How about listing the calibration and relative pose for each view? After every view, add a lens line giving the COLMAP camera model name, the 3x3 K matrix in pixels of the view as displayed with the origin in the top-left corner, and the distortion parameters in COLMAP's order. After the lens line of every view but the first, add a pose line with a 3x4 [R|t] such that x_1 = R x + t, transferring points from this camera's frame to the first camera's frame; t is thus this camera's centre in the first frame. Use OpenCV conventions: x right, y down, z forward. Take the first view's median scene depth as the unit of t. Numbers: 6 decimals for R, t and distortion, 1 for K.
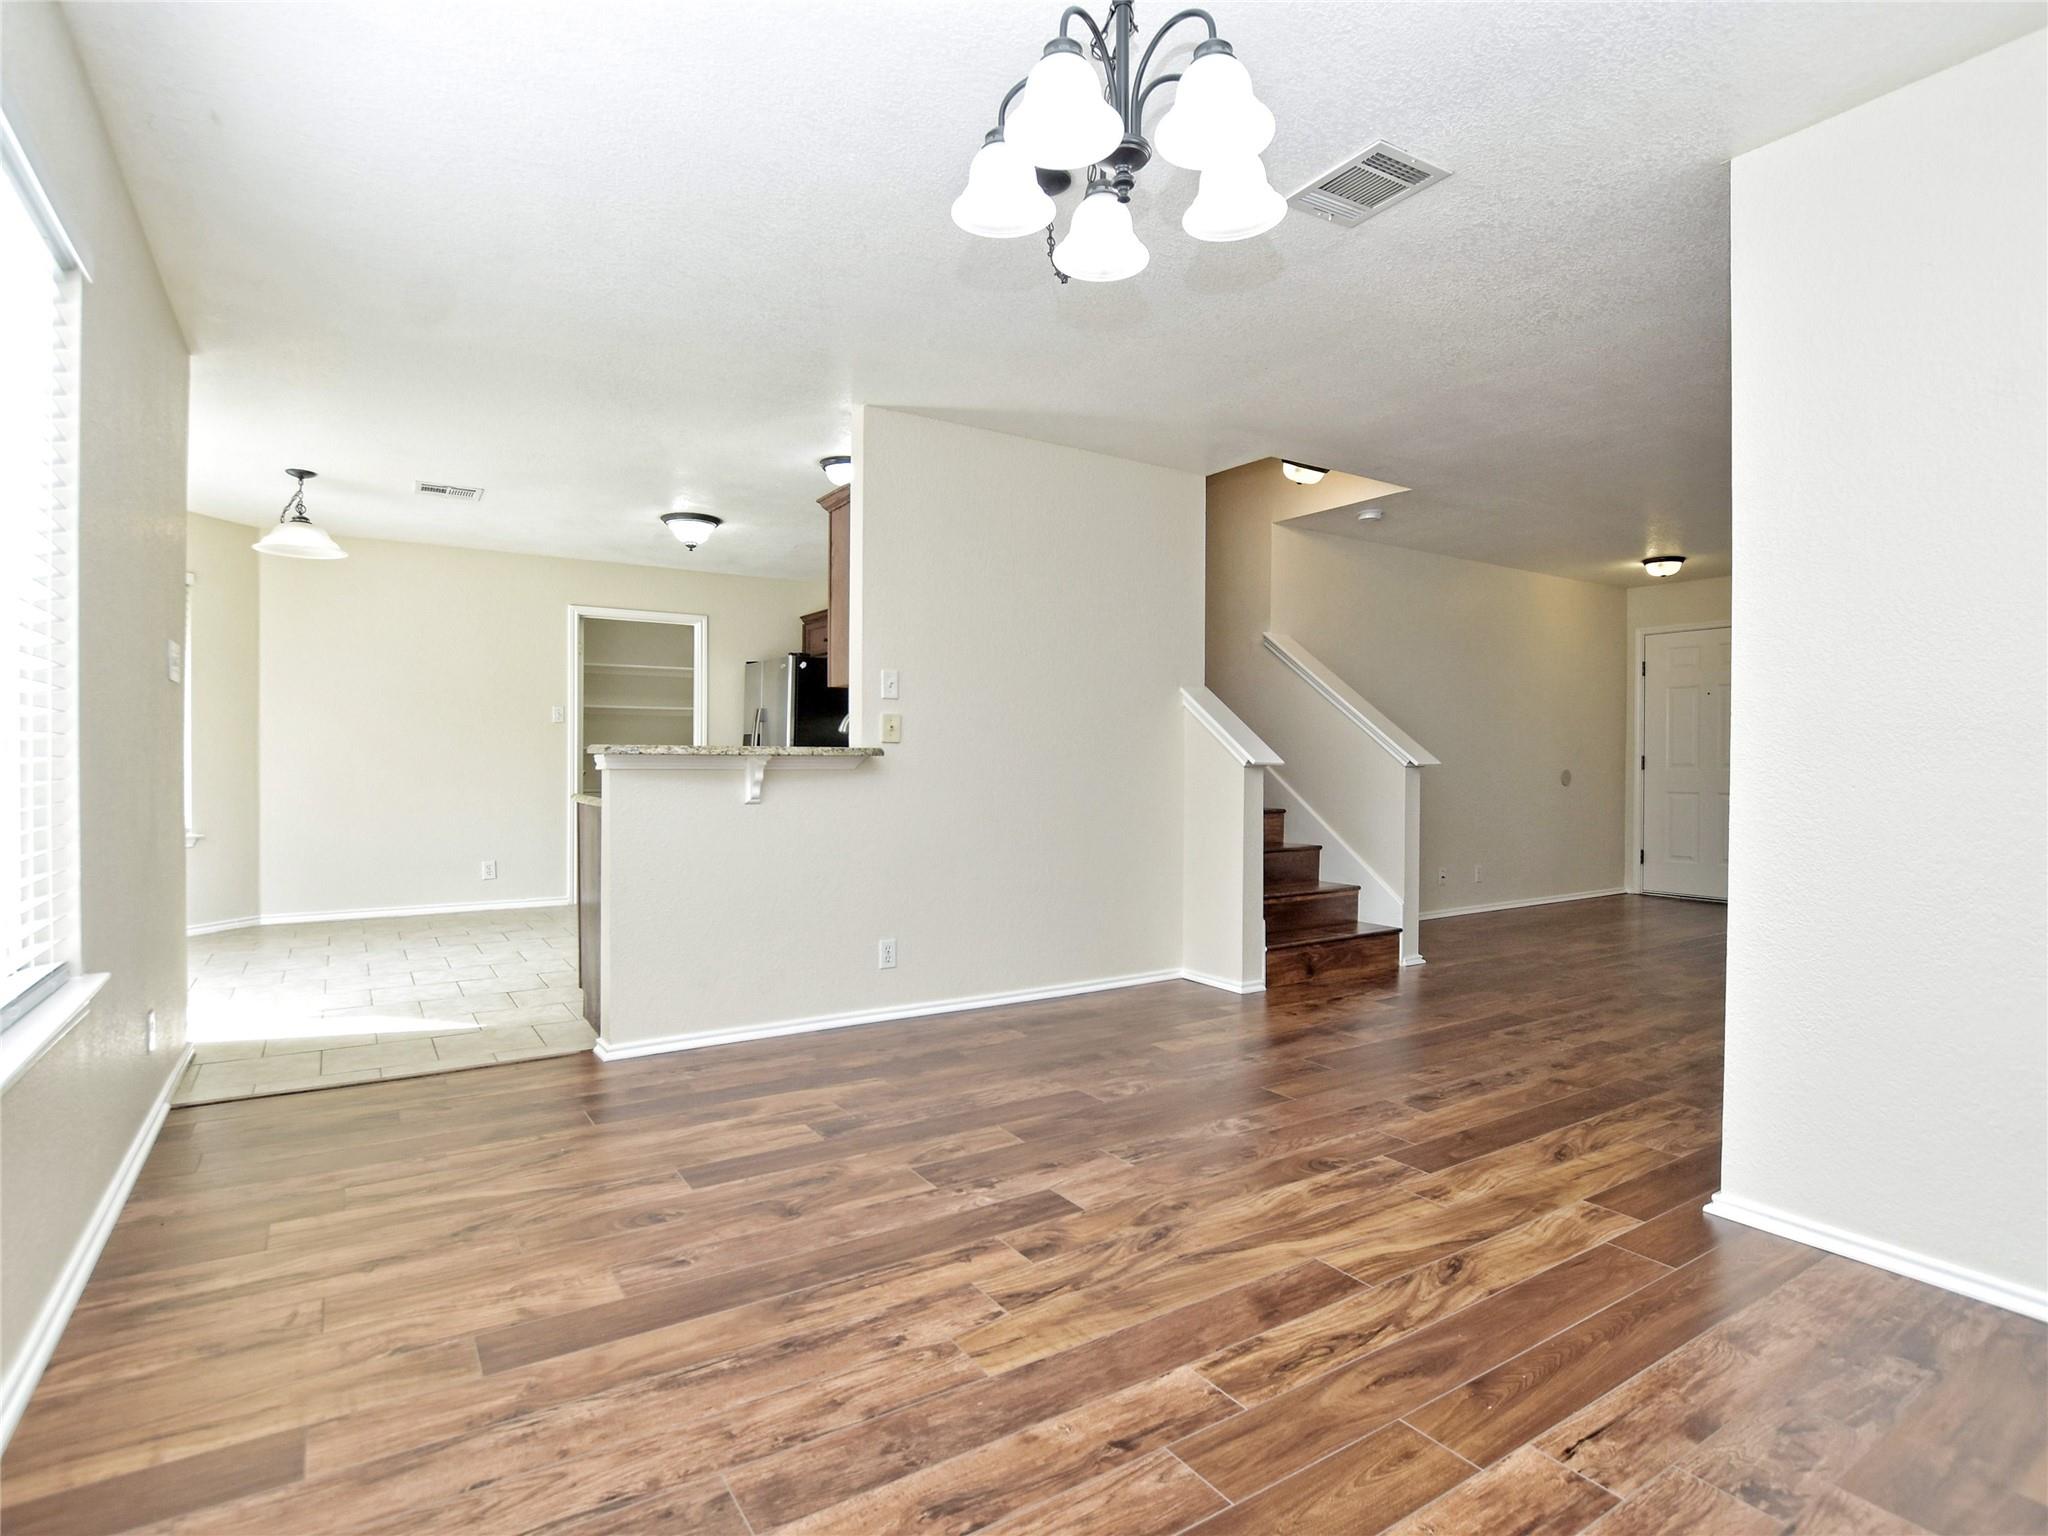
lens RADIAL K [[1025.3, 0, 1024.0], [0, 1025.3, 768.0], [0, 0, 1]] dist [-0.019842, -0.000310]
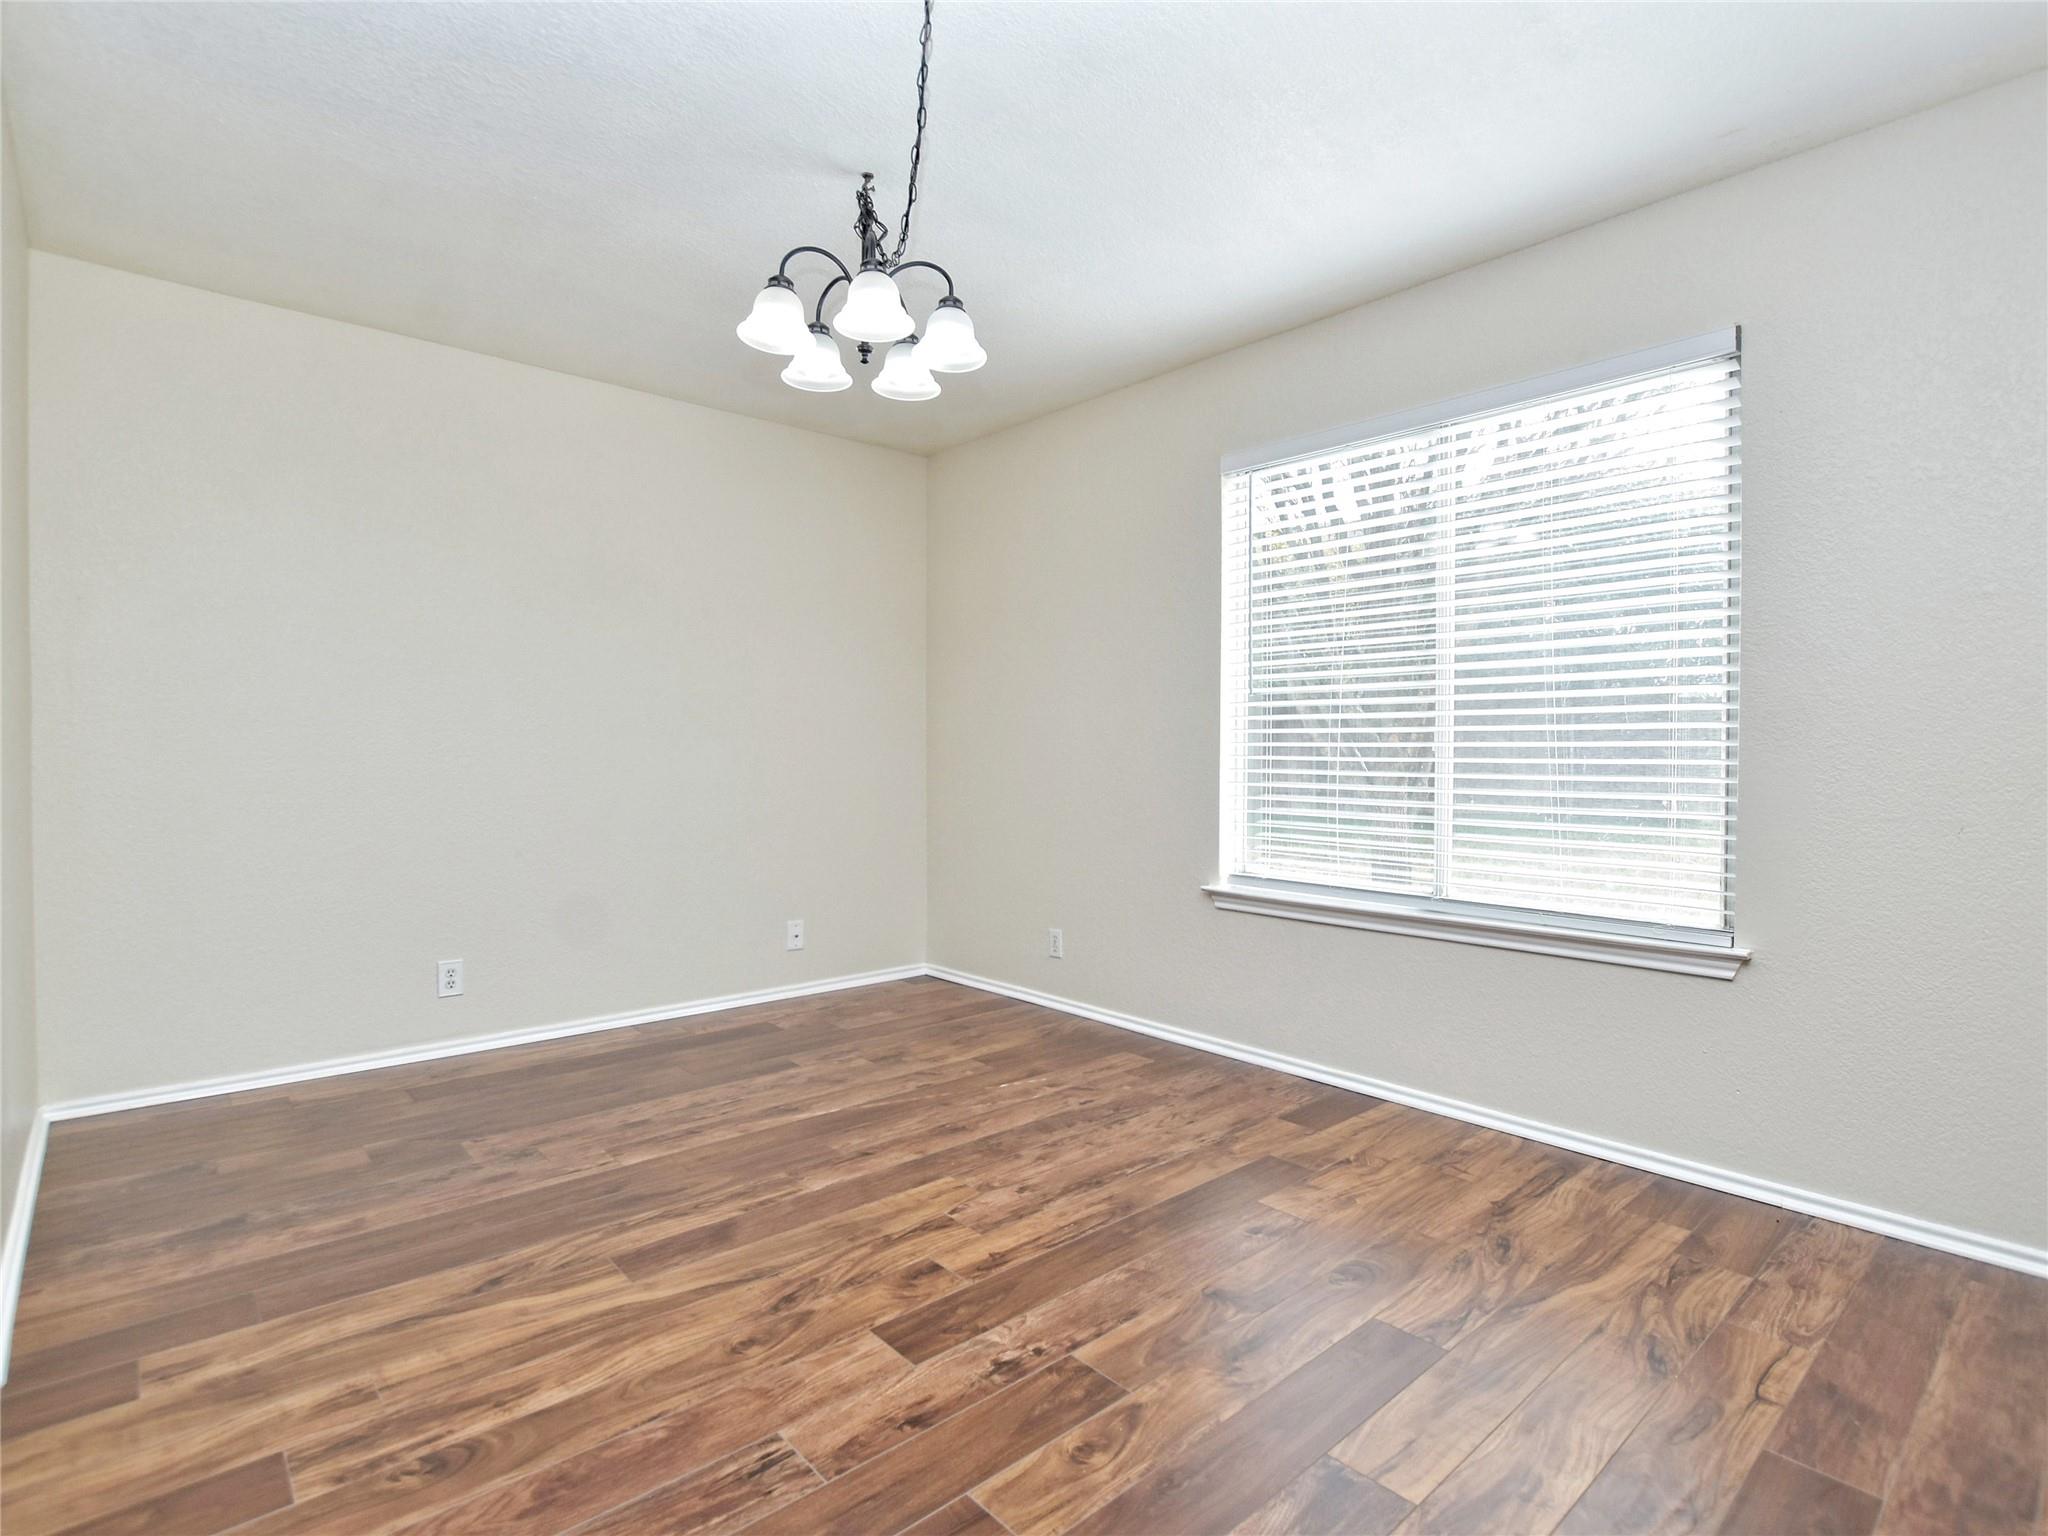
lens RADIAL K [[1025.3, 0, 1024.0], [0, 1025.3, 768.0], [0, 0, 1]] dist [-0.019842, -0.000310]
pose [[-0.988937, -0.007203, -0.148159, 0.067315], [-0.010224, 0.999755, 0.019643, -0.024633], [0.147981, 0.020940, -0.988768, 1.969154]]
